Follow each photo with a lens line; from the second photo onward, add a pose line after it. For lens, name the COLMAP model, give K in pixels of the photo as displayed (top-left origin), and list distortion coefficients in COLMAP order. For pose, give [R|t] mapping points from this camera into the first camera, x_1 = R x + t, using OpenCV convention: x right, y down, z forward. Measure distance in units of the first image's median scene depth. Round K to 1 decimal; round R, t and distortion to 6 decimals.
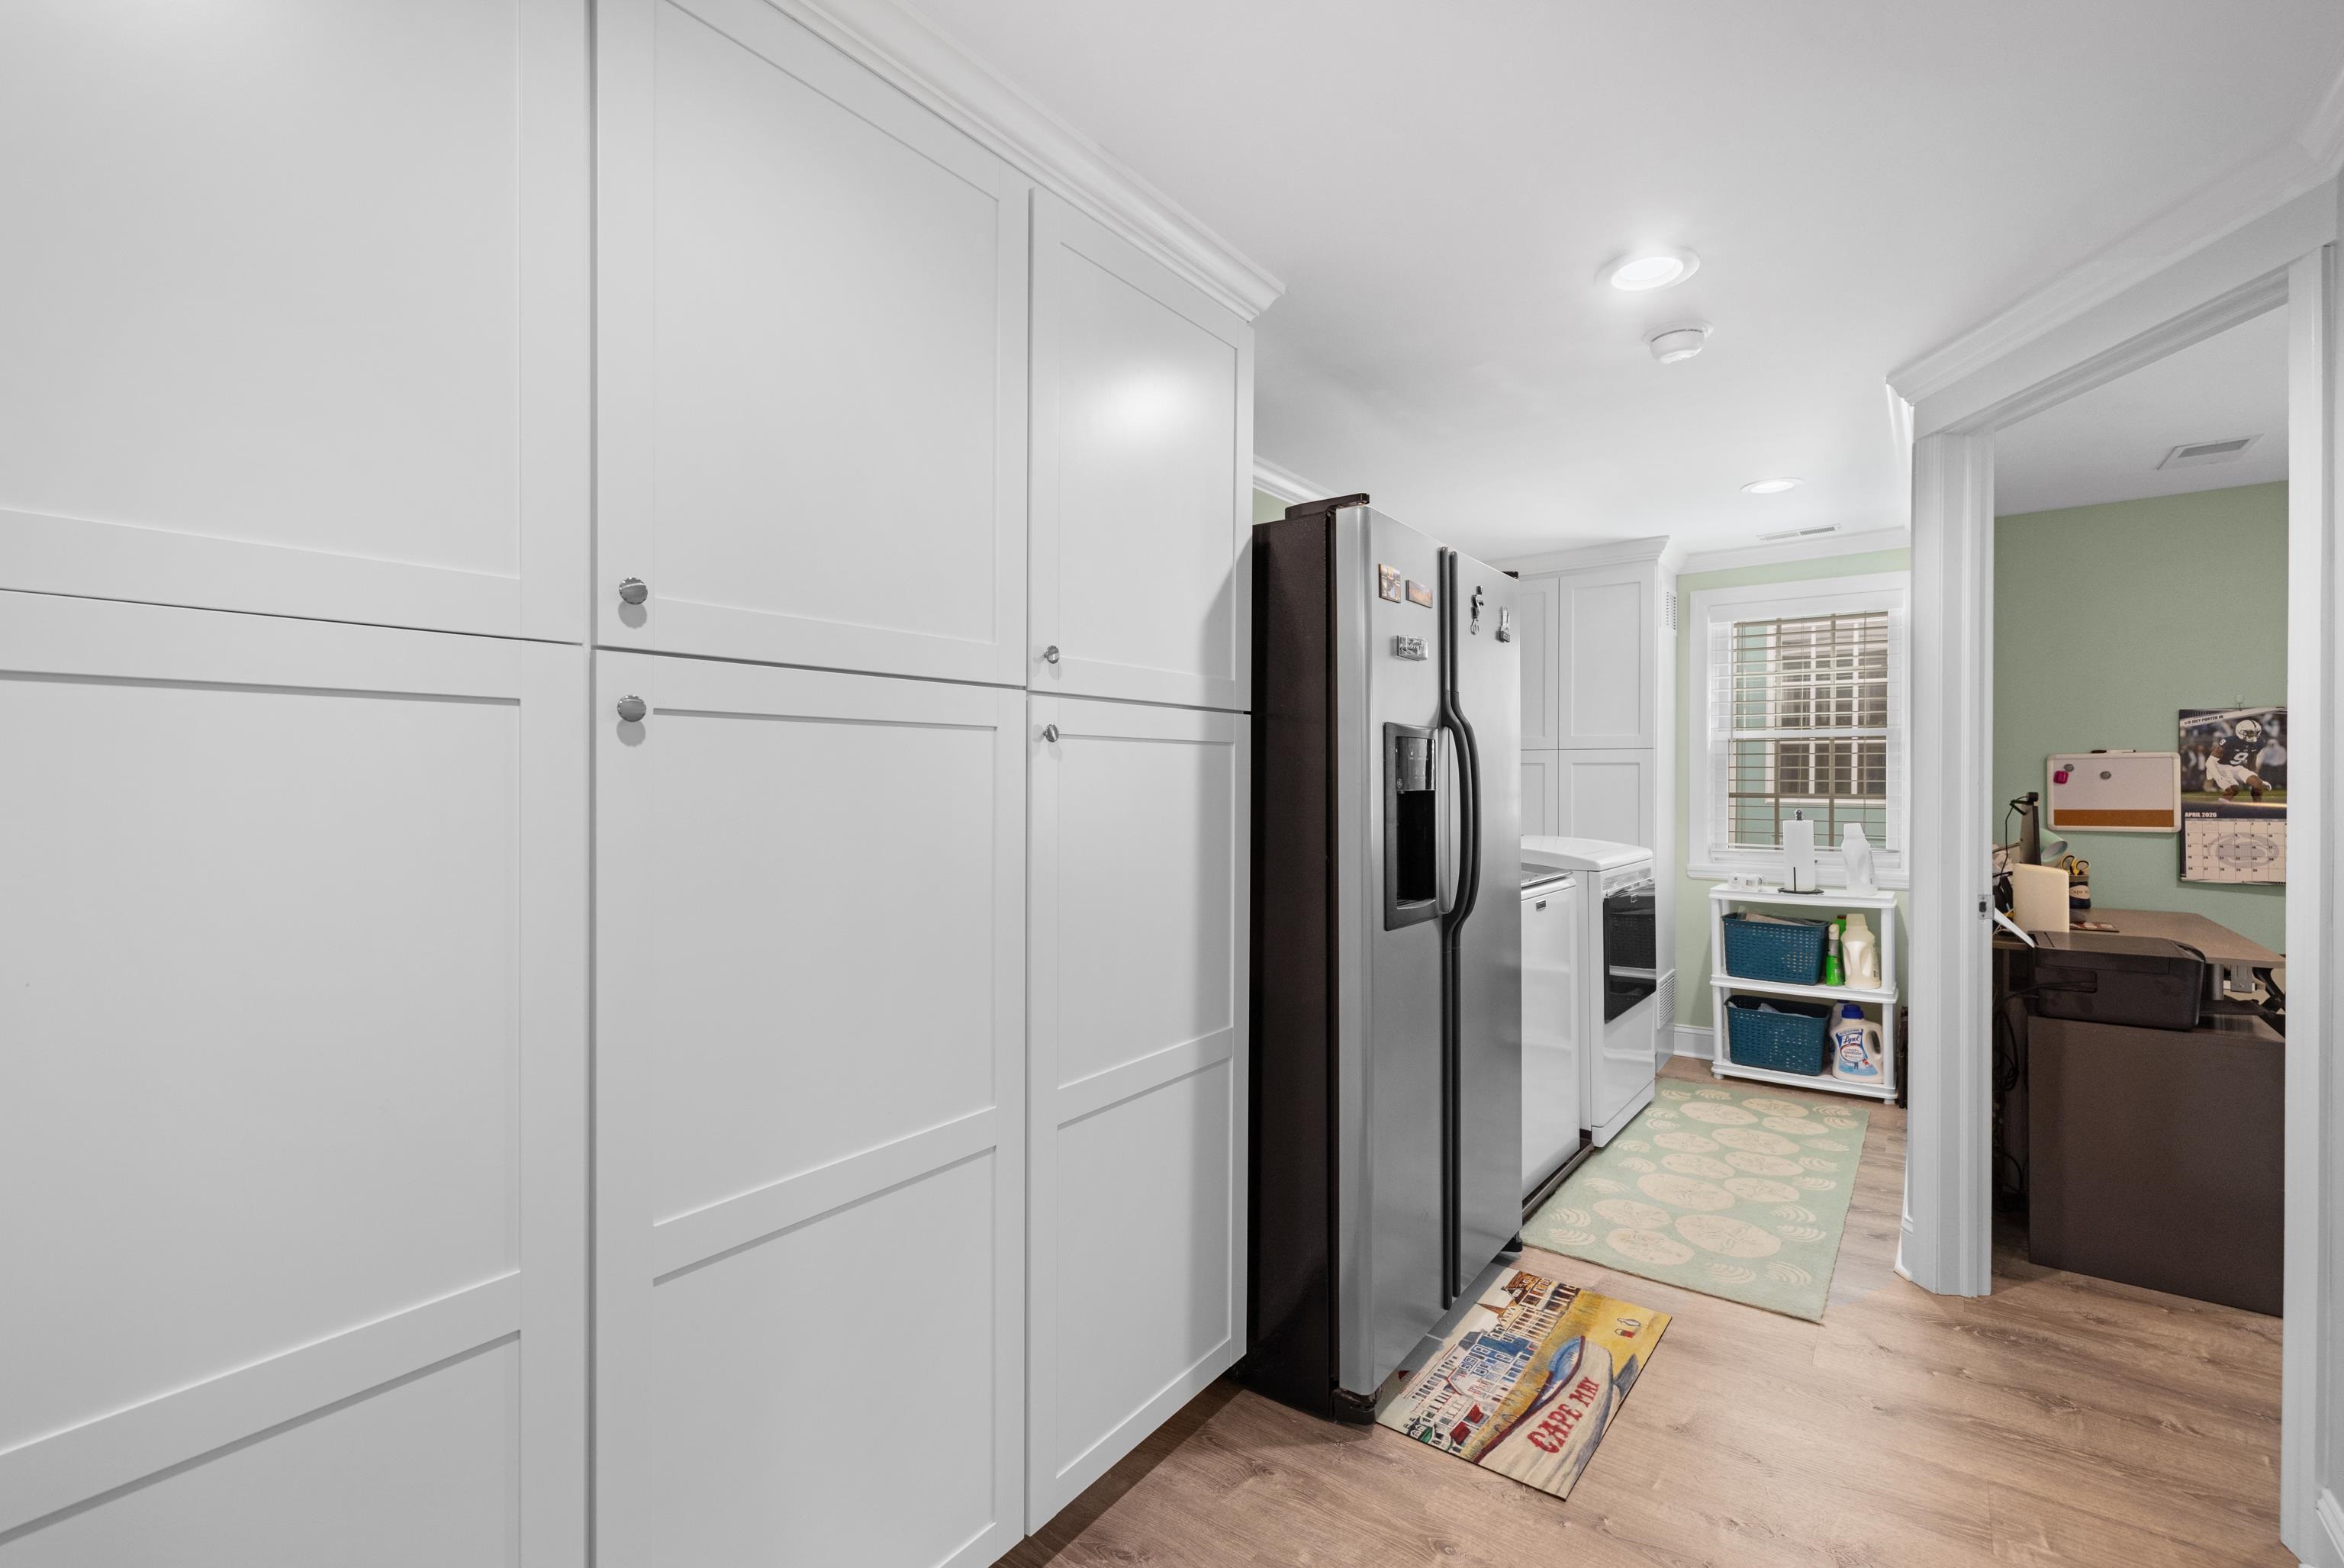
lens RADIAL K [[1011.4, 0, 1211.0], [0, 1011.4, 779.9], [0, 0, 1]] dist [0.000358, -0.000559]
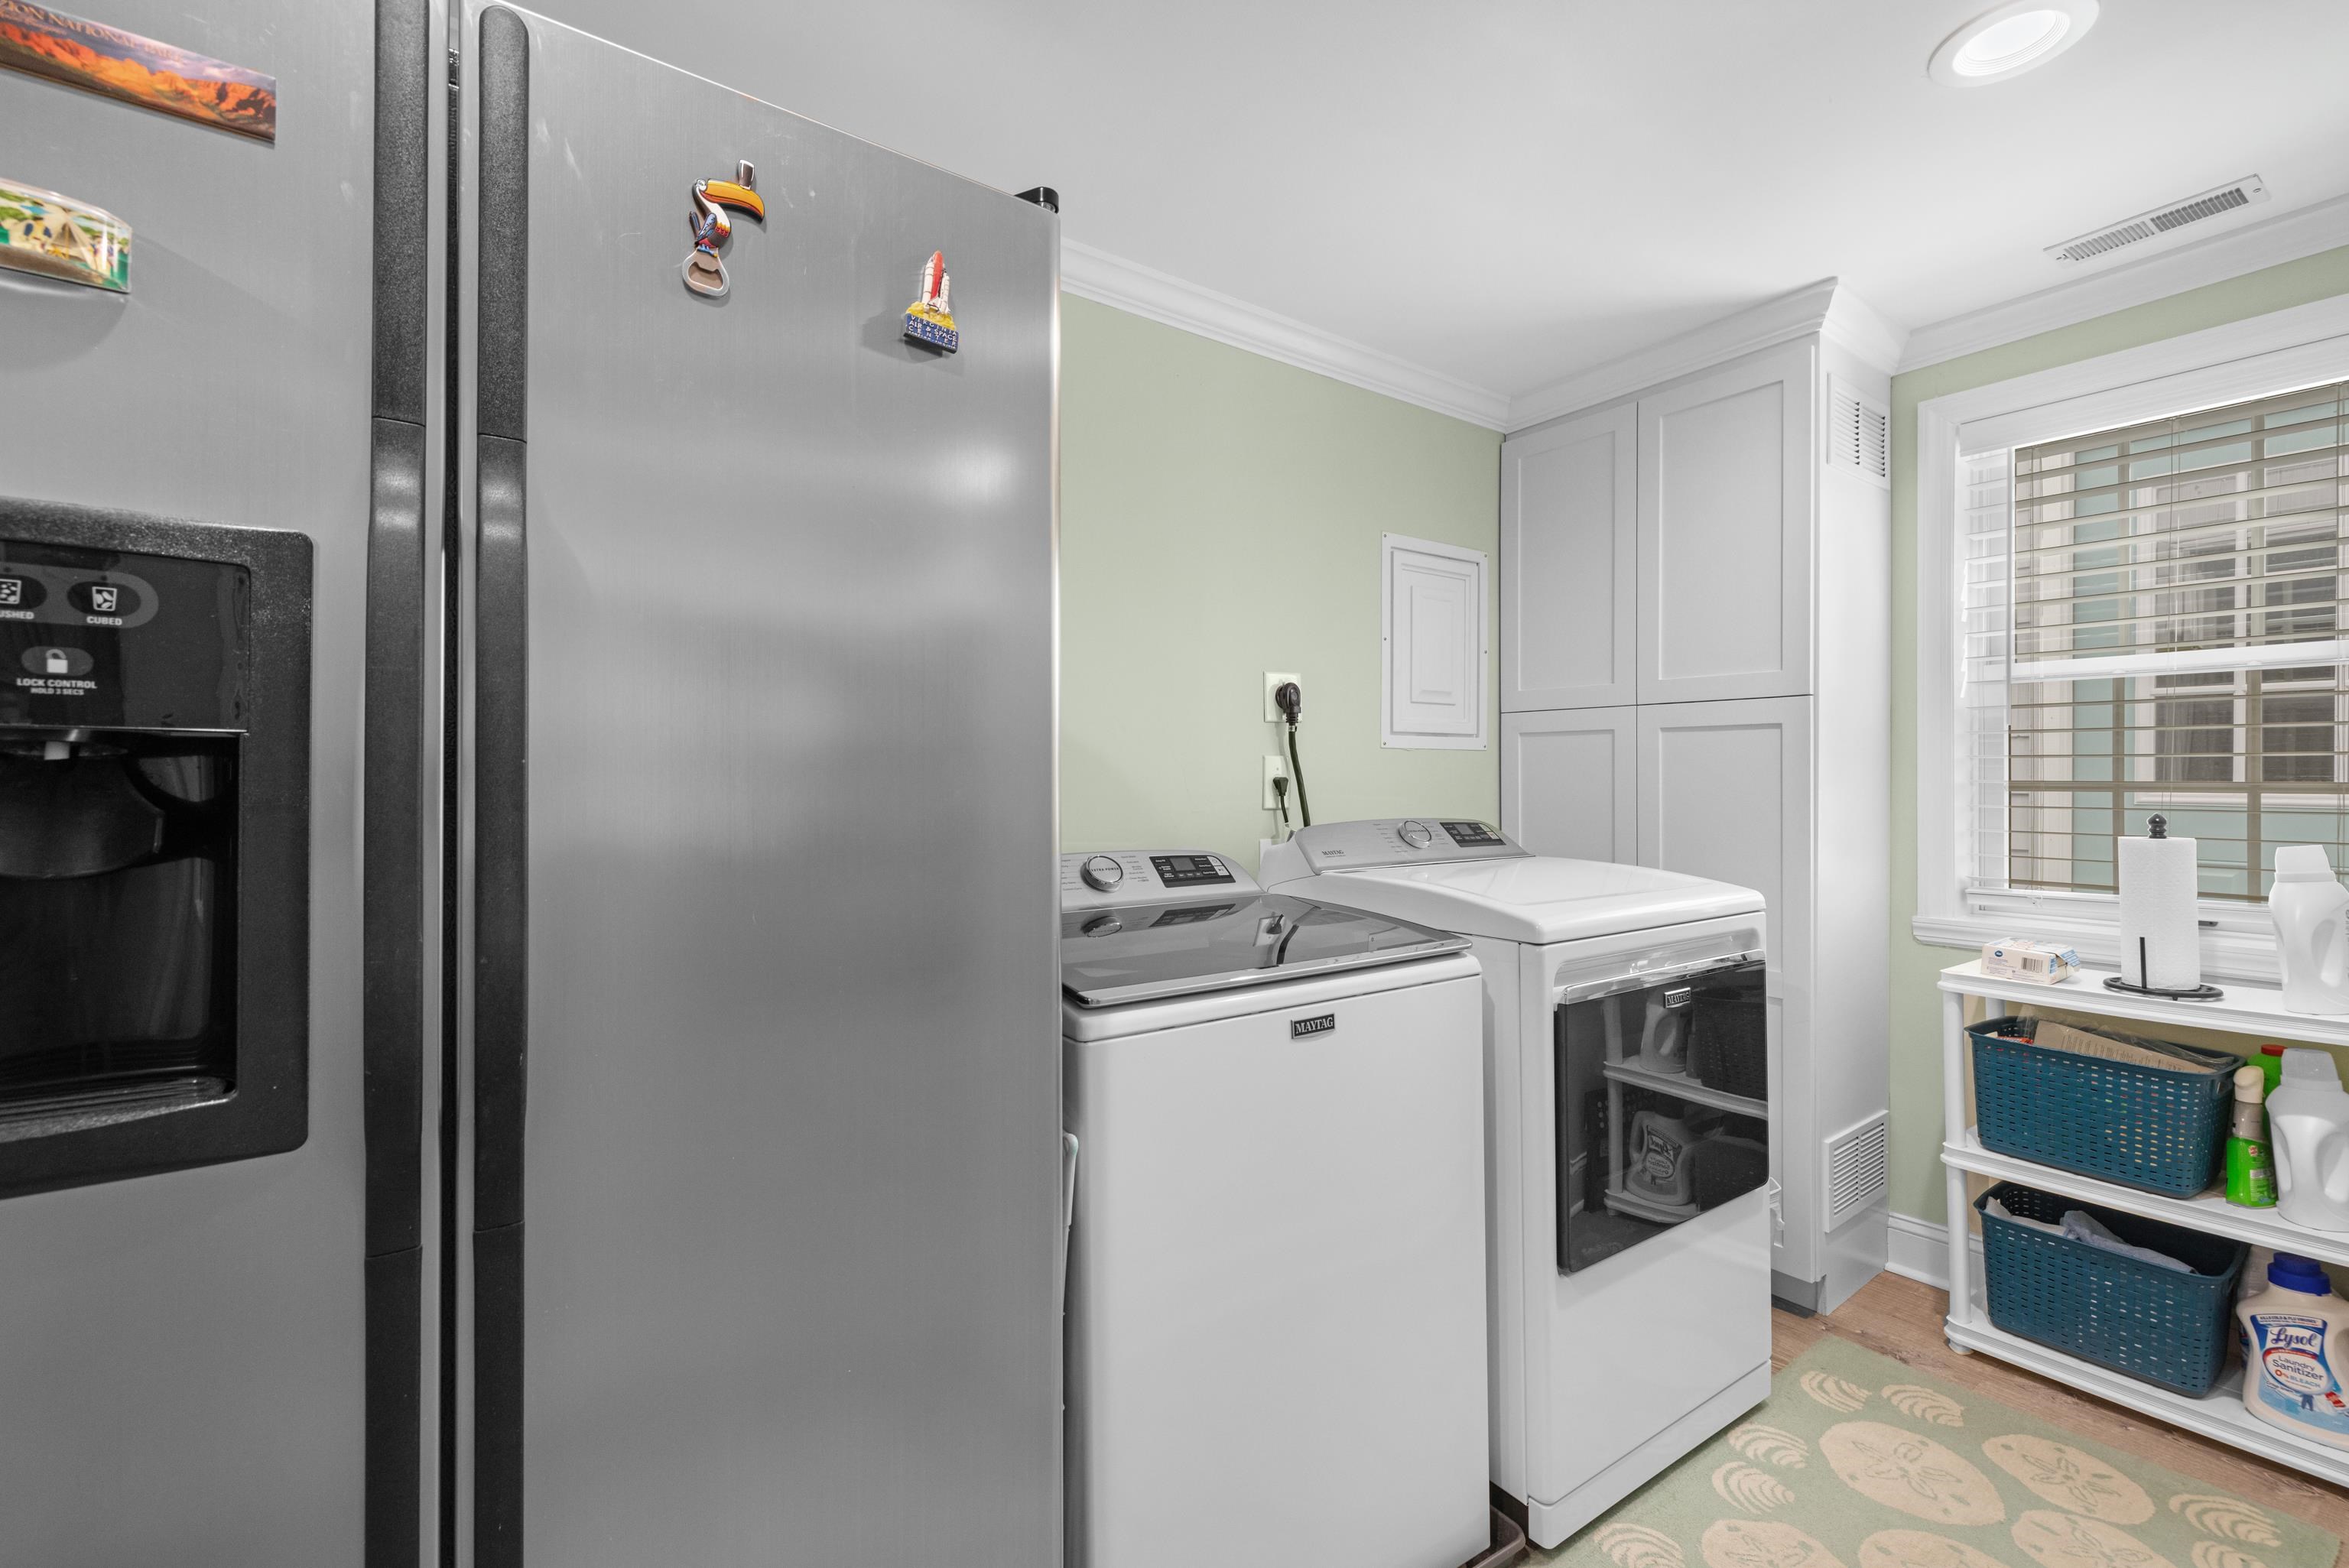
lens RADIAL K [[1013.4, 0, 1171.4], [0, 1013.4, 774.1], [0, 0, 1]] dist [0.000358, -0.000559]
pose [[0.948989, -0.001490, -0.315305, 0.298457], [0.000048, 0.999990, -0.004581, 0.012420], [0.315308, 0.004332, 0.948979, 0.412014]]
